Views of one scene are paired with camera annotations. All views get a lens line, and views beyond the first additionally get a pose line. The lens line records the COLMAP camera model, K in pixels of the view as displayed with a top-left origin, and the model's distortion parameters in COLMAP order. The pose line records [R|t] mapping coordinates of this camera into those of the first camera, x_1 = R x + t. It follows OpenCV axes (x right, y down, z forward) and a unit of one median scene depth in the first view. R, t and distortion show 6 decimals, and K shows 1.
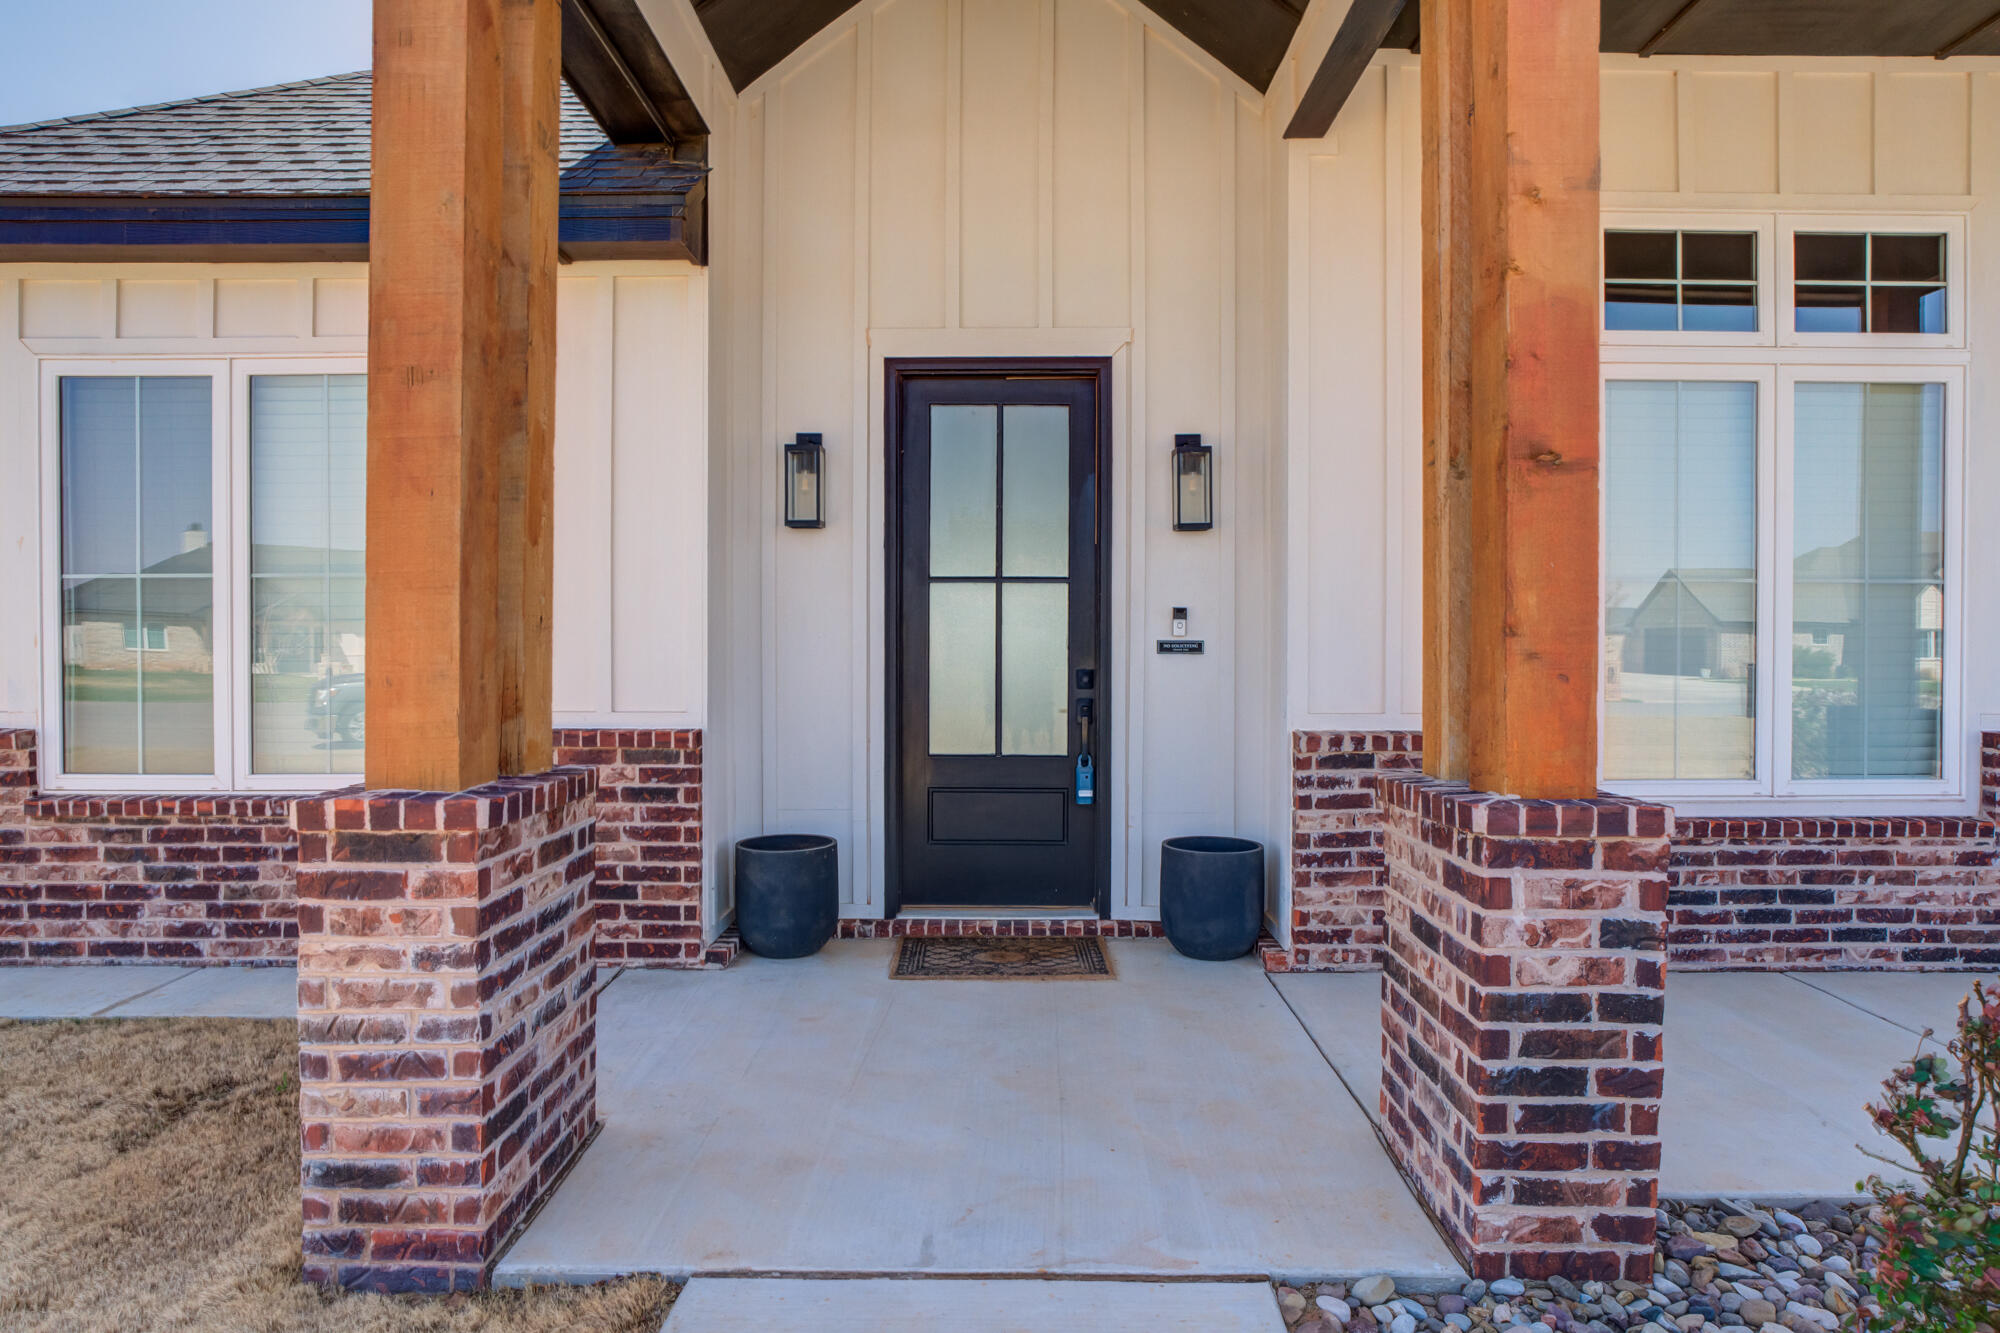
lens RADIAL K [[1164.1, 0, 1001.3], [0, 1164.1, 643.7], [0, 0, 1]] dist [-0.037674, 0.031847]
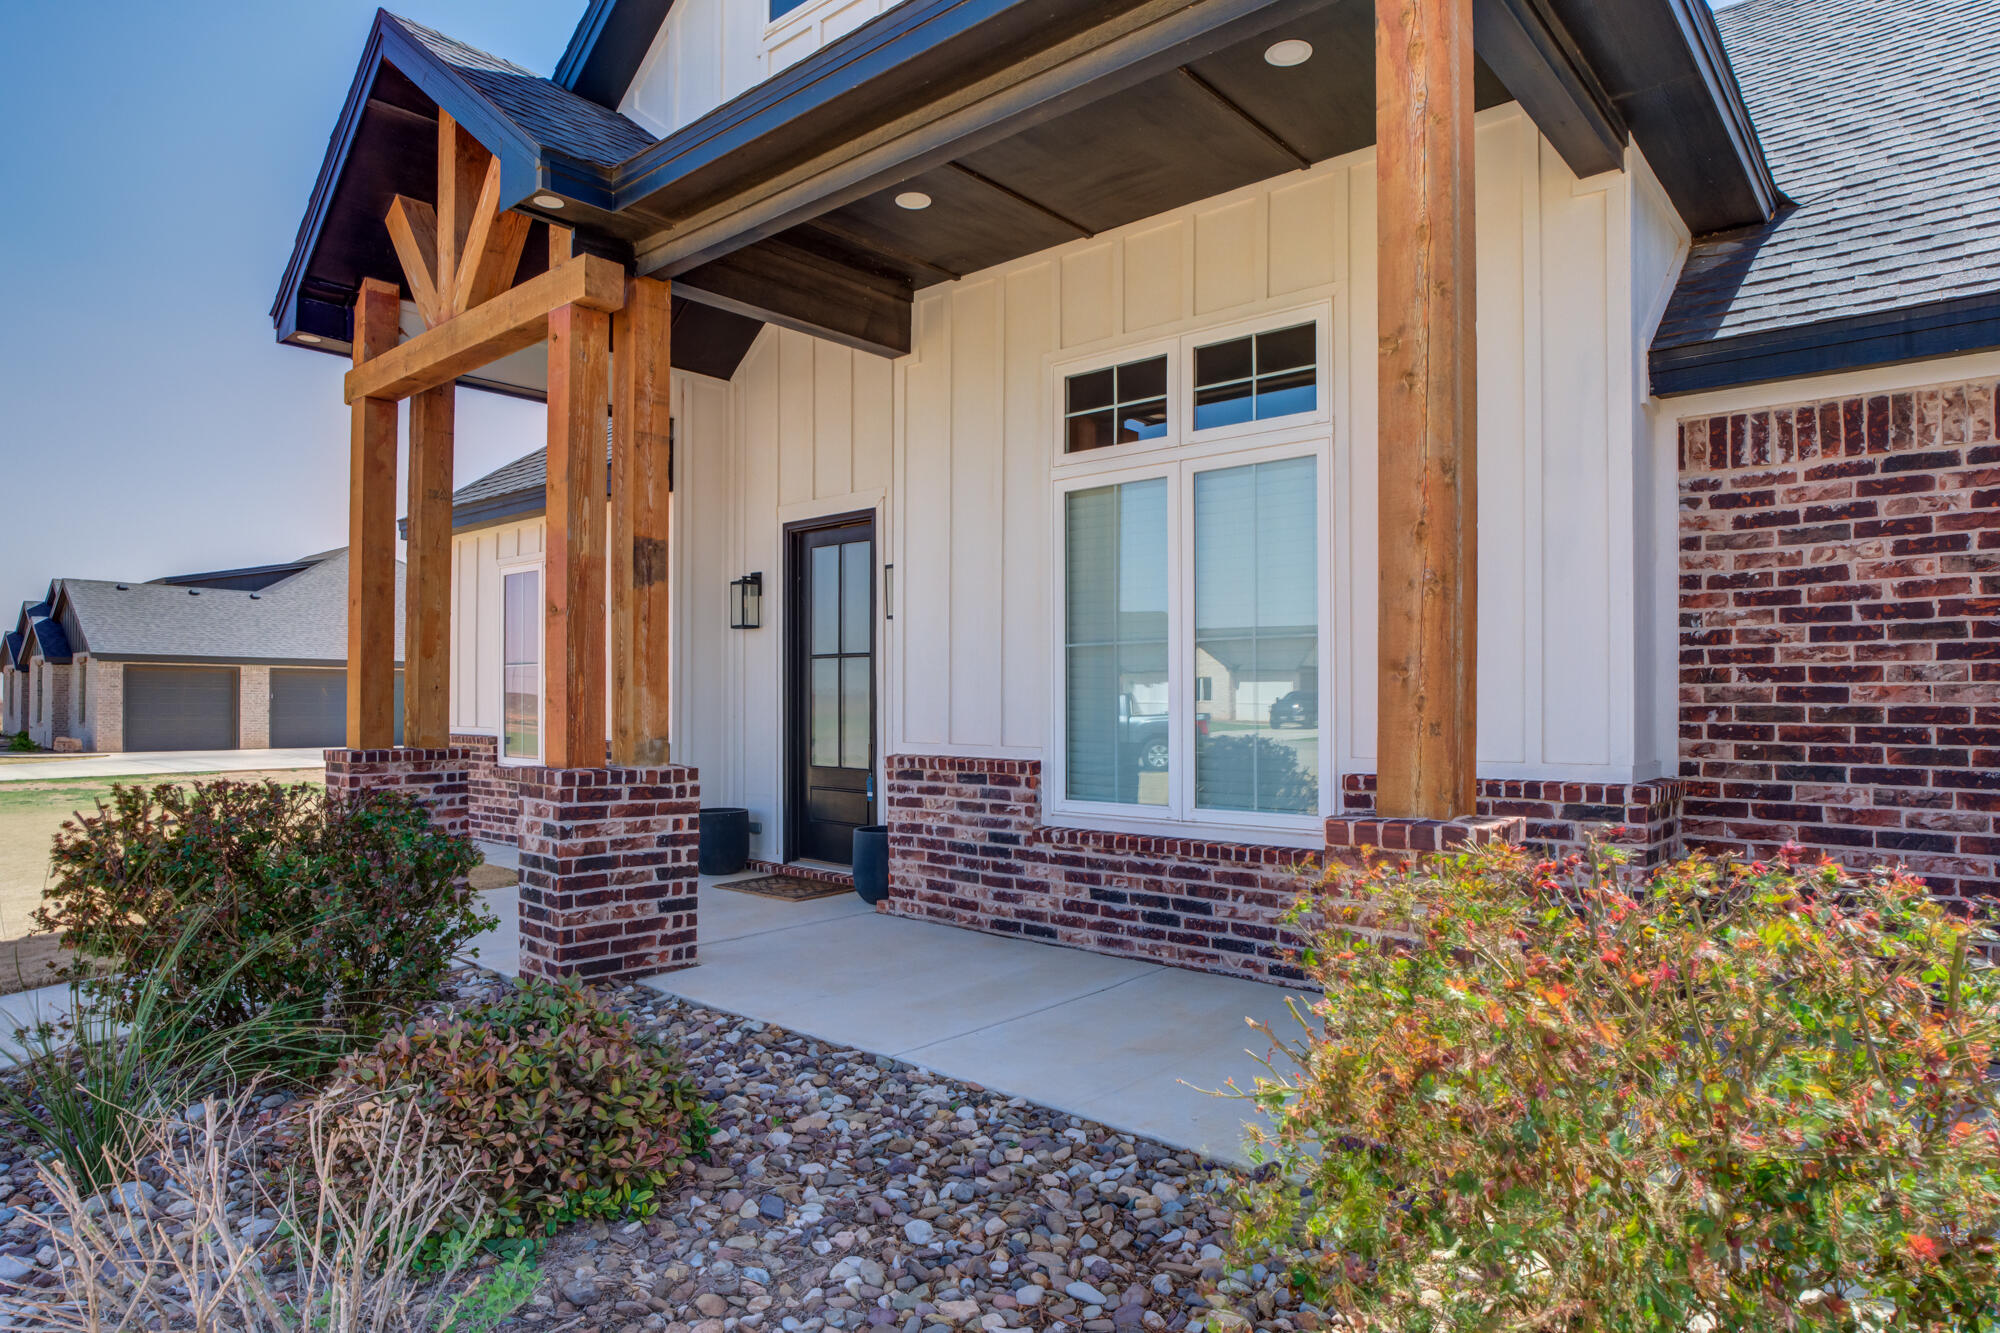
lens RADIAL K [[1152.3, 0, 1002.7], [0, 1152.3, 693.7], [0, 0, 1]] dist [-0.001999, 0.000526]
pose [[0.751376, -0.005428, -0.659852, 1.336386], [-0.003789, 0.999914, -0.012539, 0.016125], [0.659864, 0.011922, 0.751291, -0.022426]]
